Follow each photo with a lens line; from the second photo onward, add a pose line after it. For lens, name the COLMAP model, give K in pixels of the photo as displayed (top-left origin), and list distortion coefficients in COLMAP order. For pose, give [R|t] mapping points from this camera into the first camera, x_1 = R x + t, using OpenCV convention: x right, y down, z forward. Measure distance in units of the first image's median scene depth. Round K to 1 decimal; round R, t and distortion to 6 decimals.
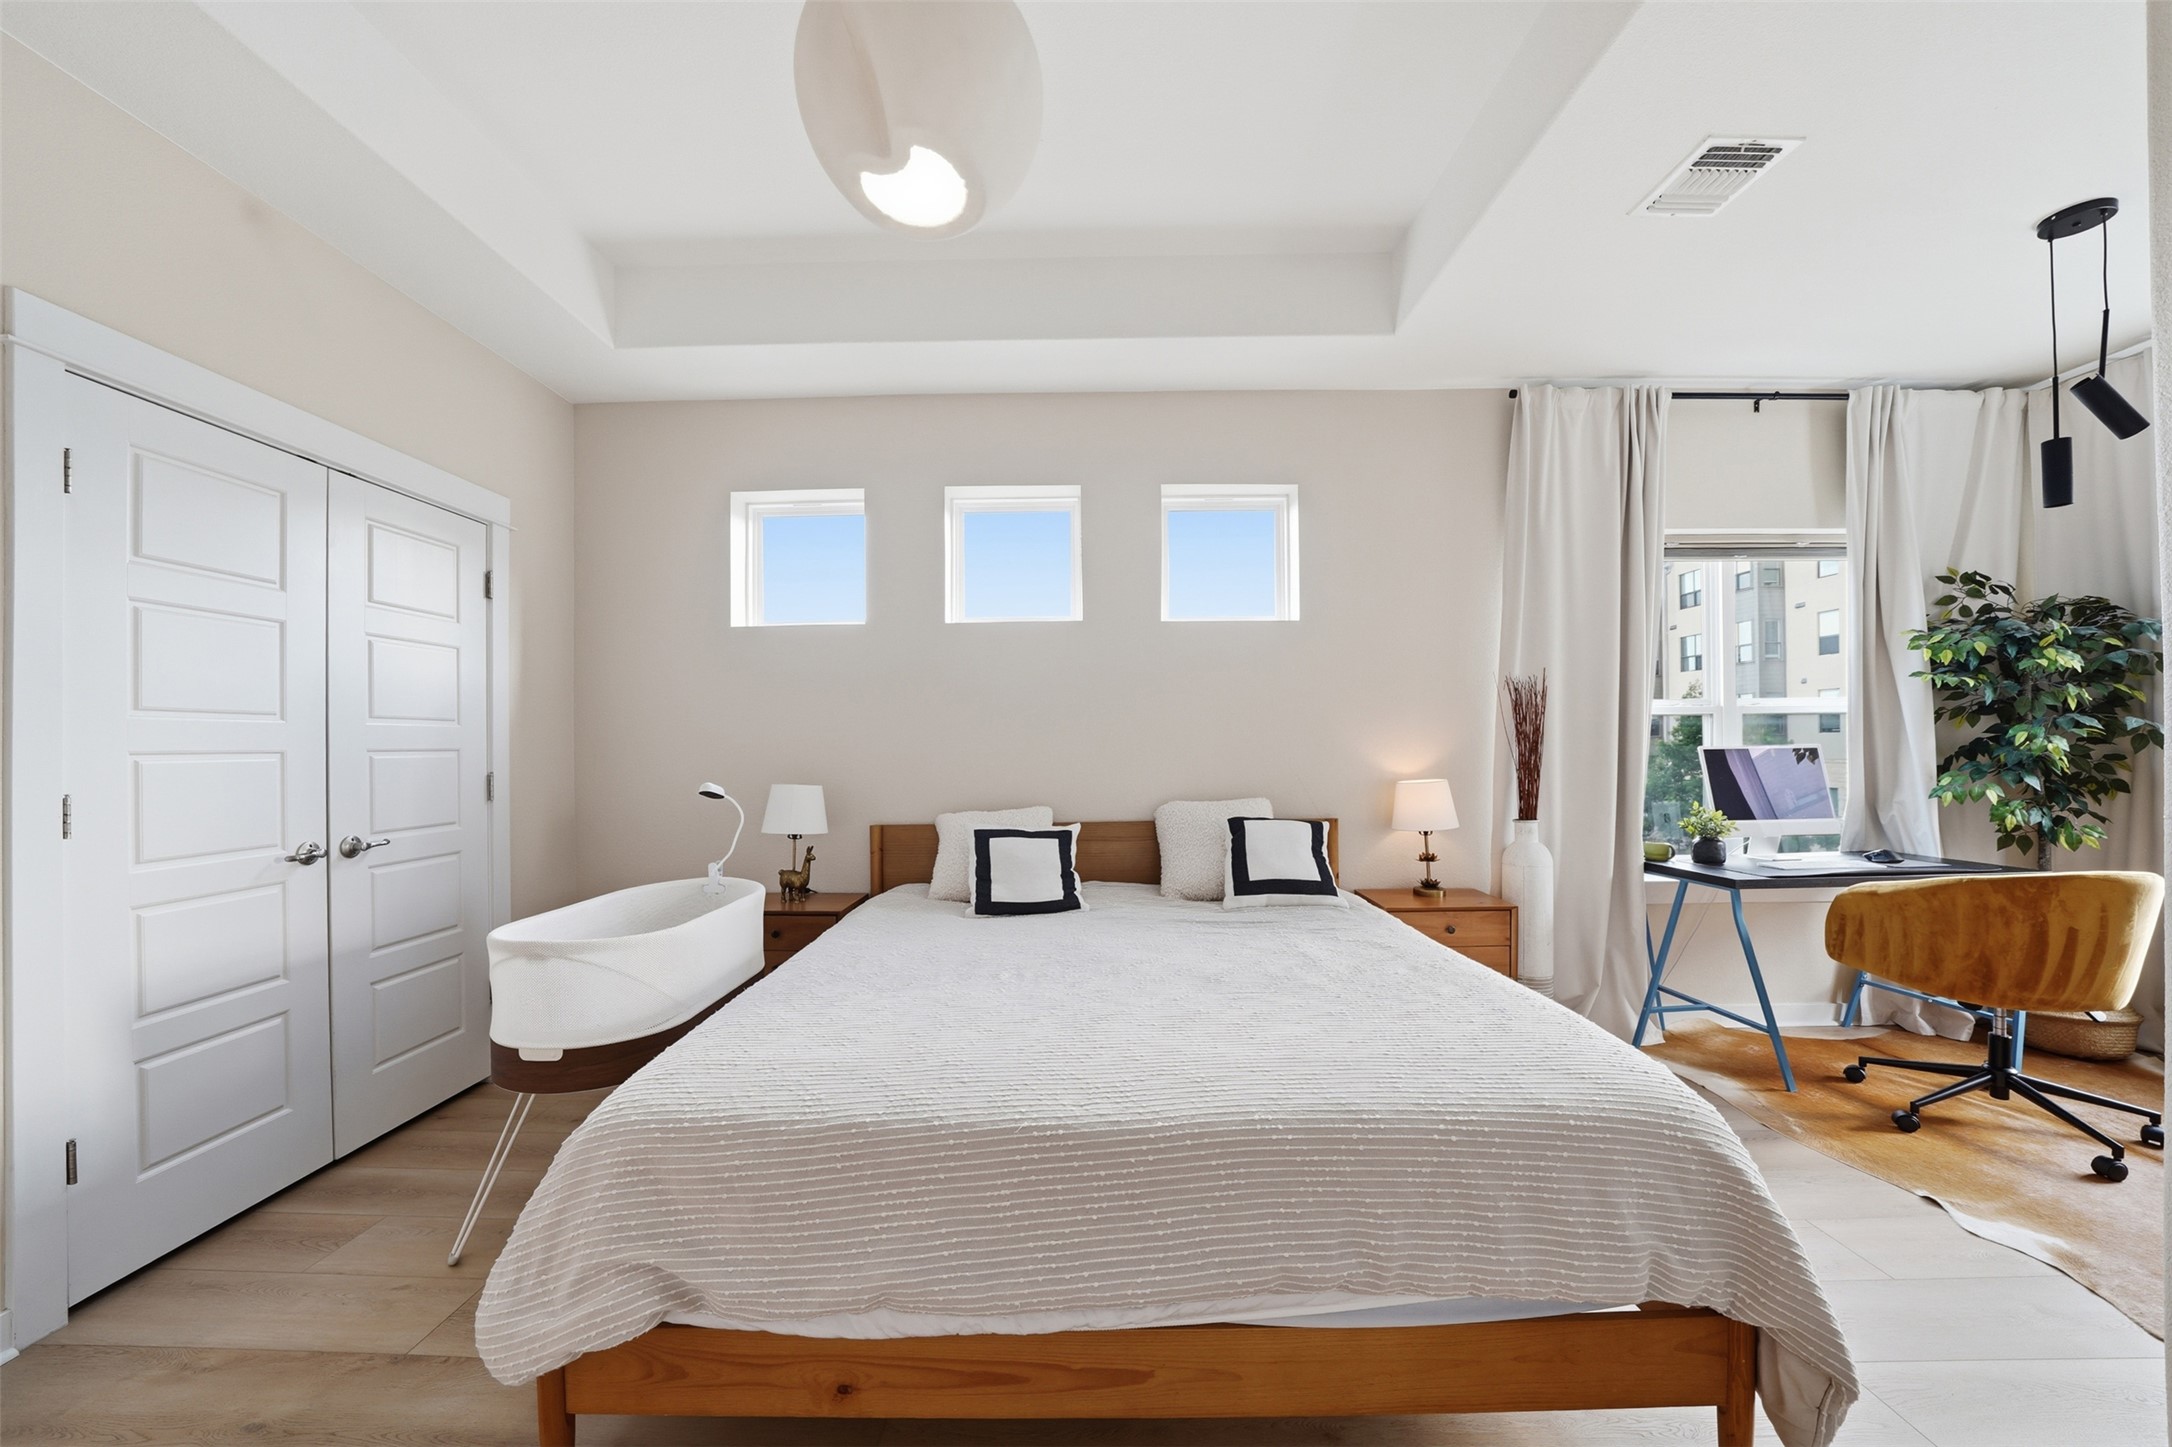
lens RADIAL K [[762.1, 0, 1085.6], [0, 762.1, 735.1], [0, 0, 1]] dist [-0.018213, 0.000421]
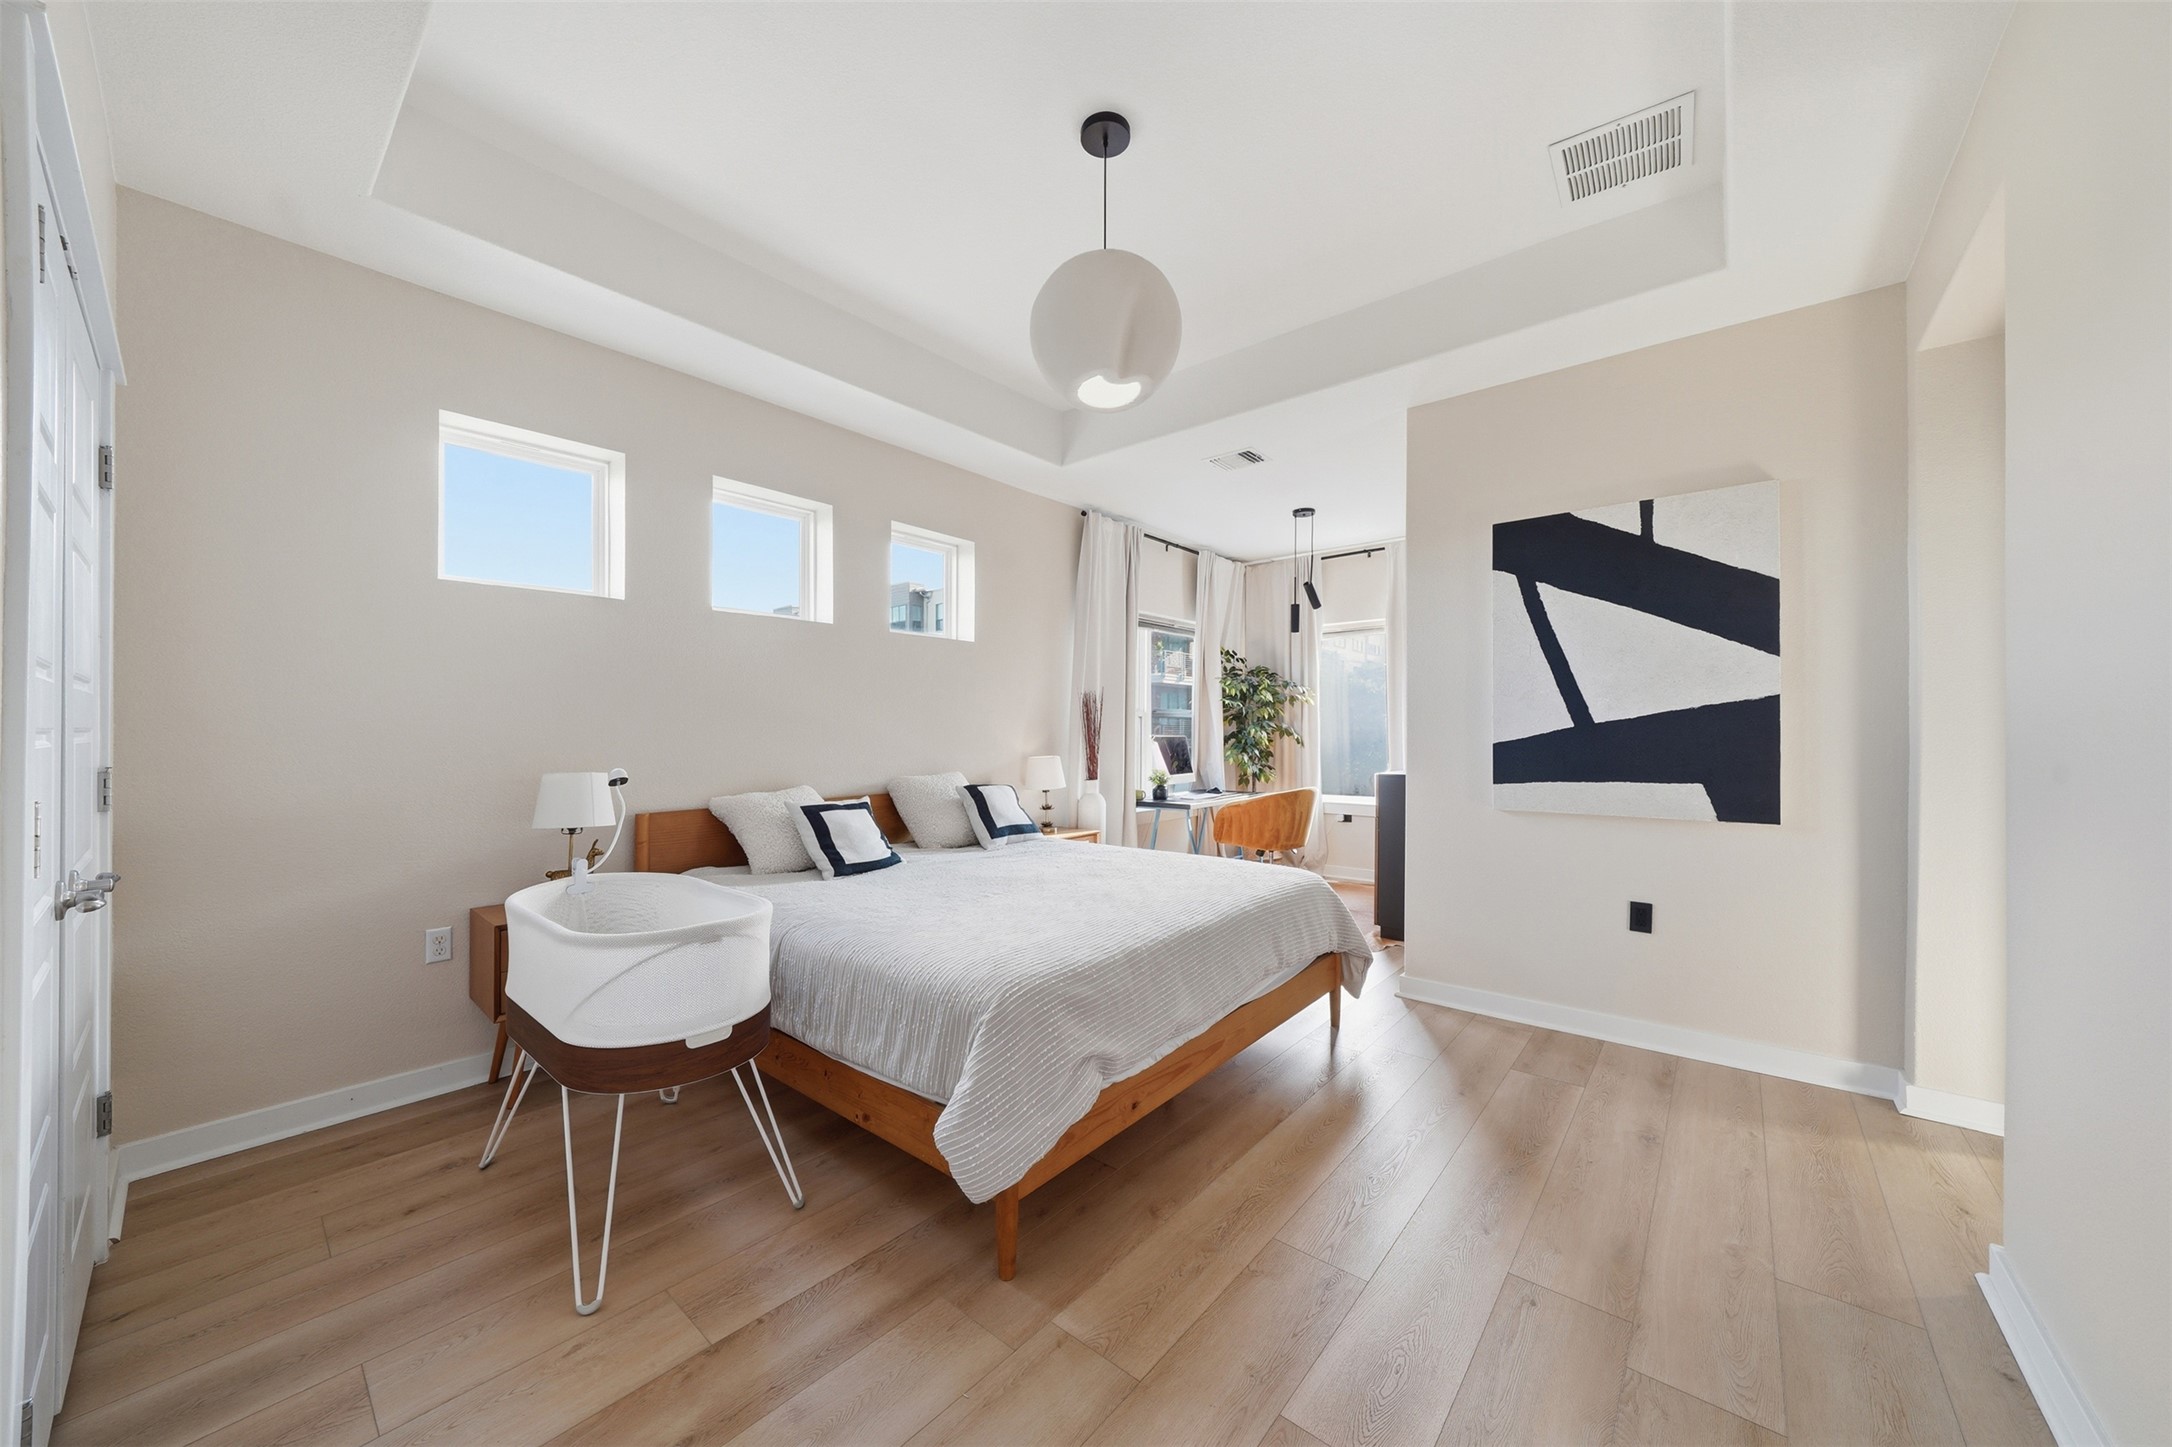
lens RADIAL K [[760.1, 0, 1038.0], [0, 760.1, 716.9], [0, 0, 1]] dist [-0.012112, 0.000144]
pose [[0.665717, 0.022389, 0.745869, -0.728078], [-0.015834, 0.999749, -0.015876, 0.005692], [-0.746037, -0.001241, 0.665904, 0.004659]]
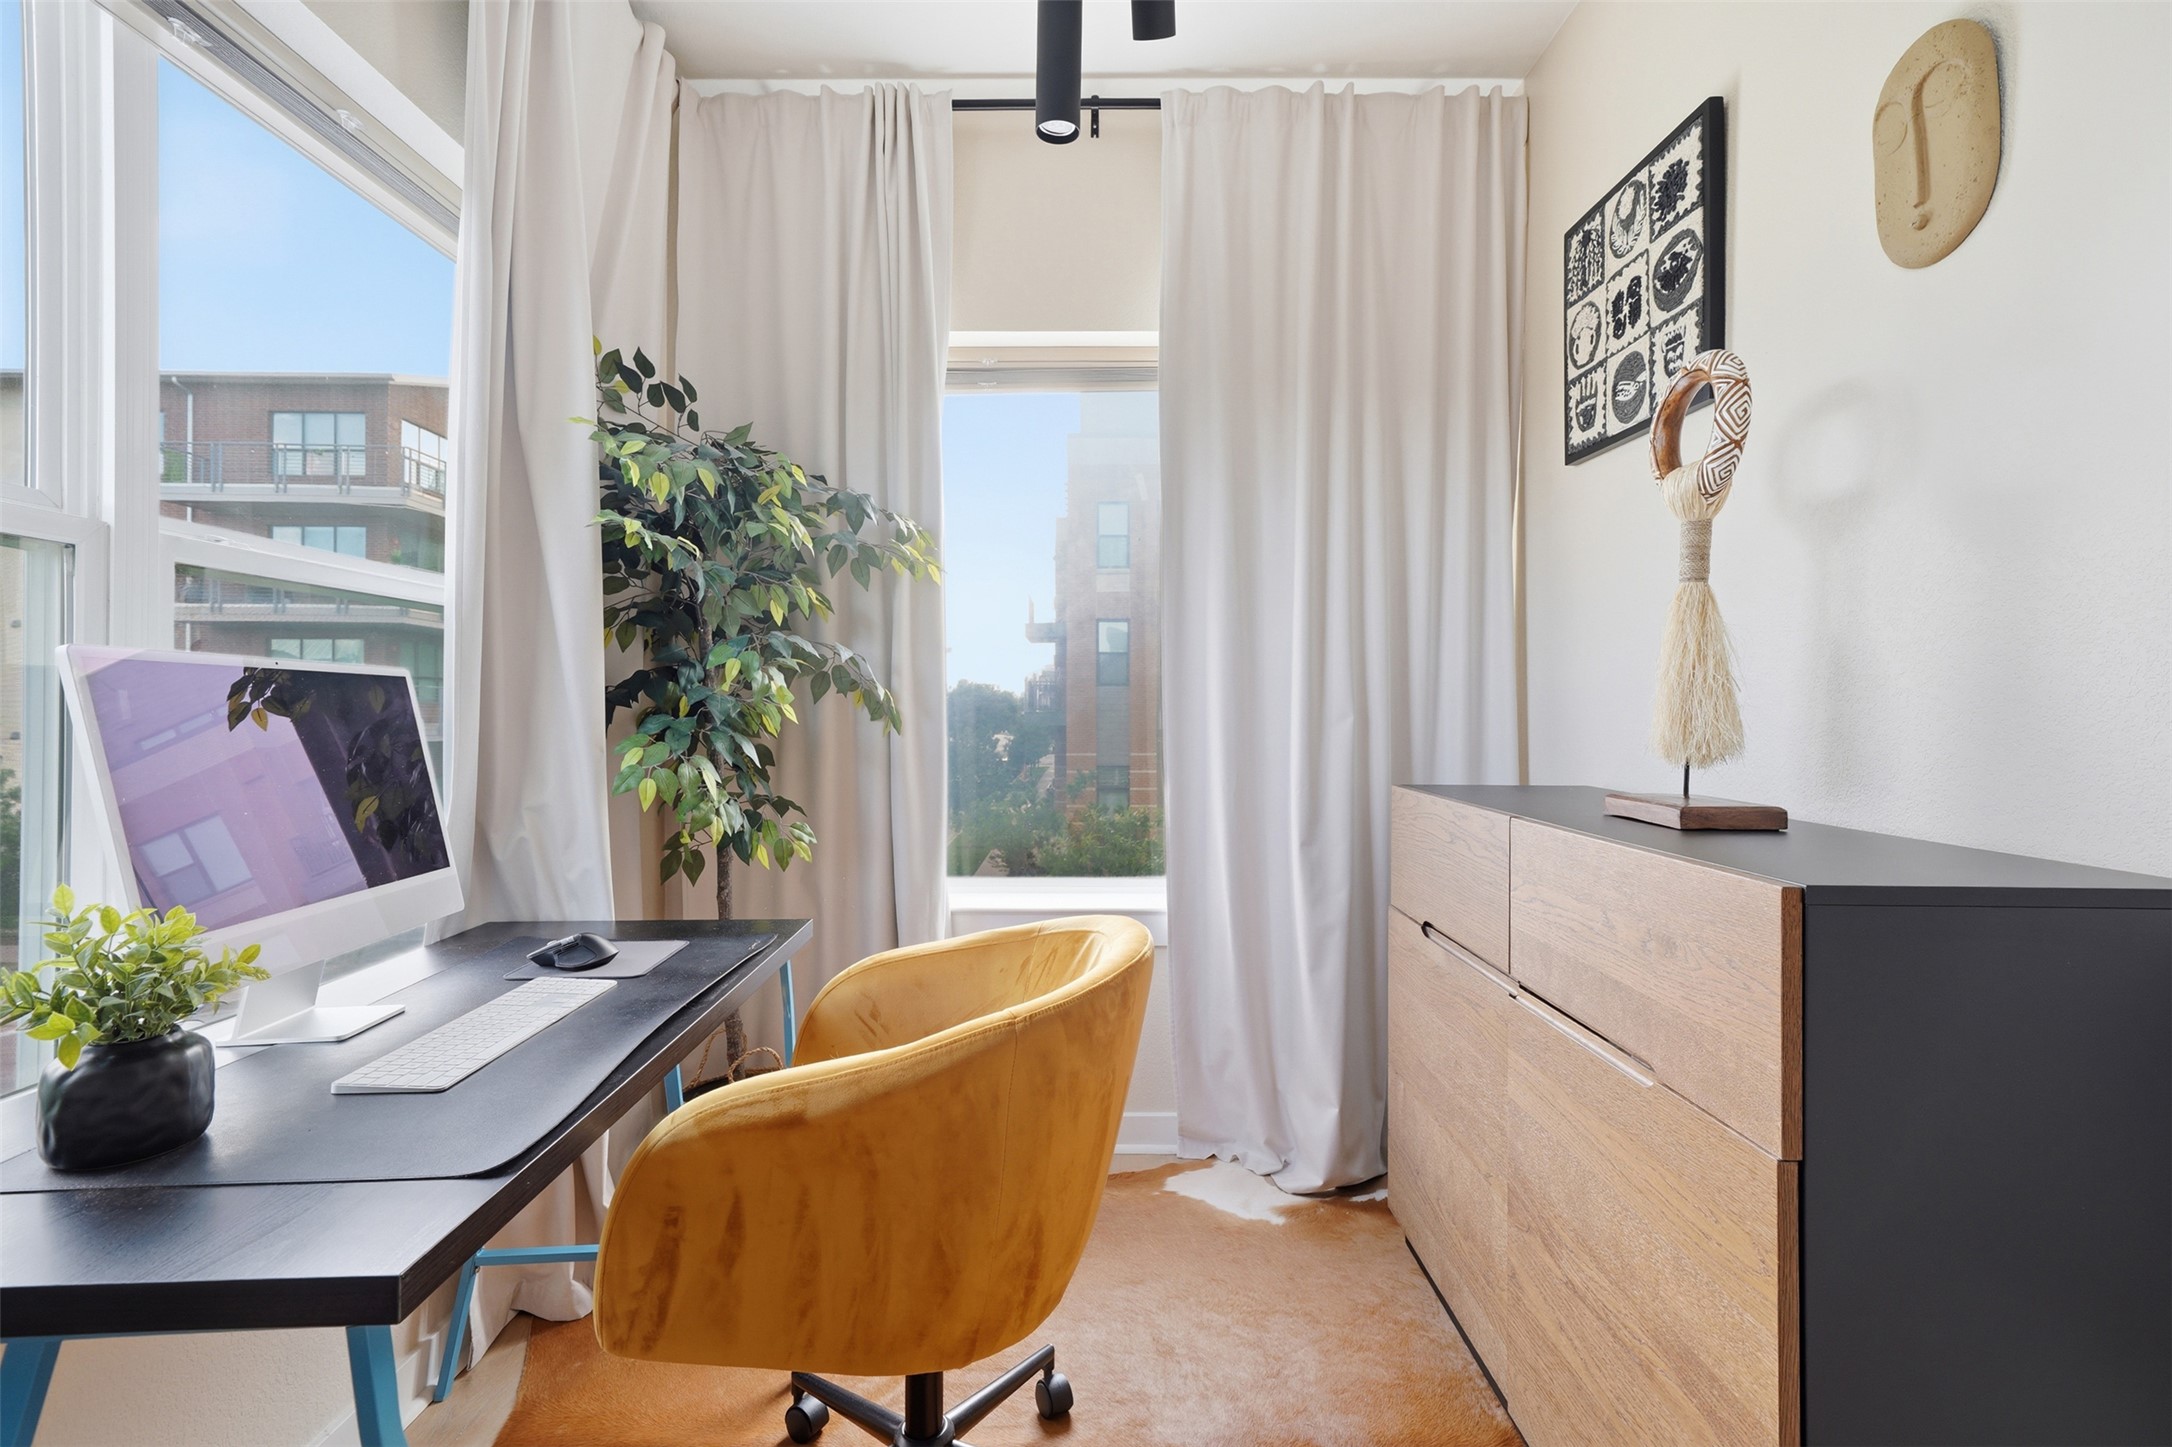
lens RADIAL K [[968.8, 0, 1053.8], [0, 968.8, 723.0], [0, 0, 1]] dist [-0.000658, 0.000205]
pose [[-0.014888, 0.006404, 0.999869, 0.529307], [-0.015129, 0.999864, -0.006629, 0.040442], [-0.999775, -0.015225, -0.014789, 0.727032]]
